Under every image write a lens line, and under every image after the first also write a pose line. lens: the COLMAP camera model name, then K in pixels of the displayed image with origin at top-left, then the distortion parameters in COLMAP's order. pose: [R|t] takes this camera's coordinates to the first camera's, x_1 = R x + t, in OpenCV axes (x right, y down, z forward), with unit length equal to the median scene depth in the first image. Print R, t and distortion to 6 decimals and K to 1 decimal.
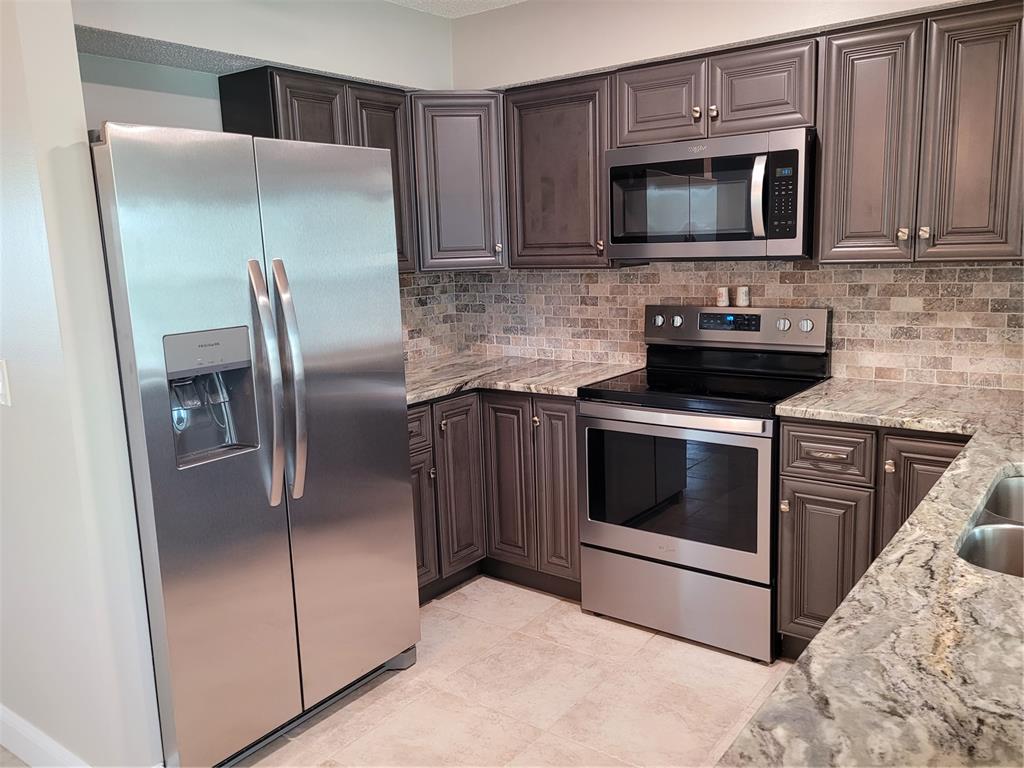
lens RADIAL K [[813.6, 0, 510.7], [0, 813.6, 384.5], [0, 0, 1]] dist [0.015434, -0.002944]
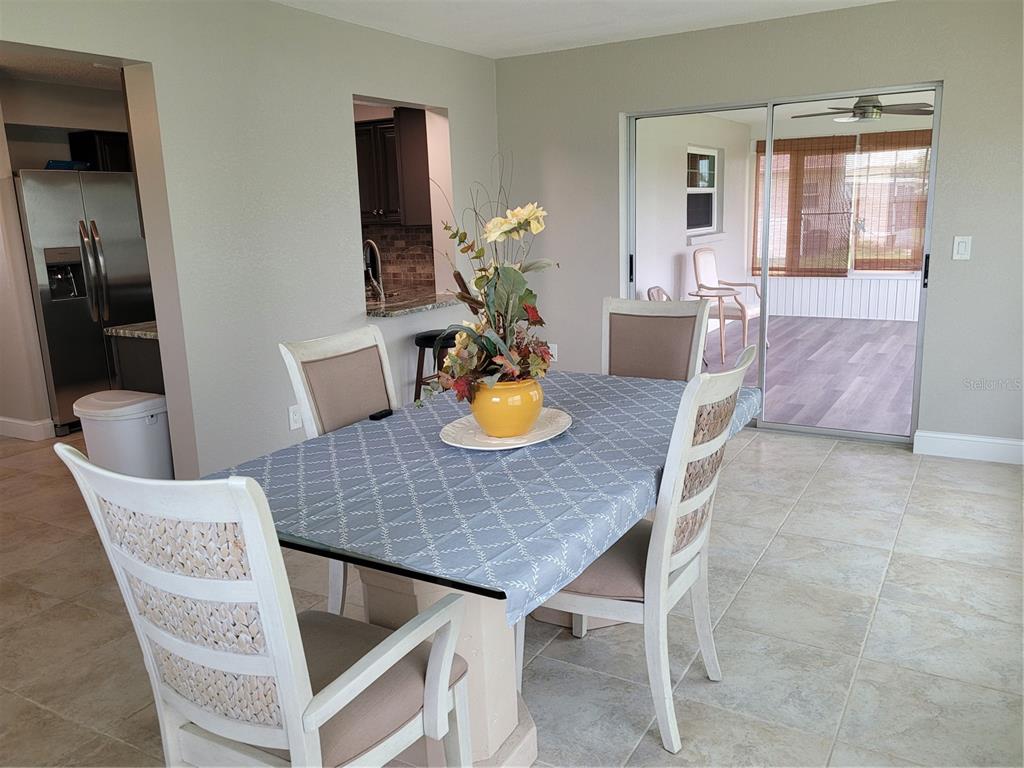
lens RADIAL K [[813.6, 0, 515.1], [0, 813.6, 381.0], [0, 0, 1]] dist [0.015434, -0.002944]
pose [[0.981210, -0.033396, 0.190032, 0.403138], [0.028562, 0.999196, 0.028119, 0.249442], [-0.190819, -0.022163, 0.981375, -1.400907]]
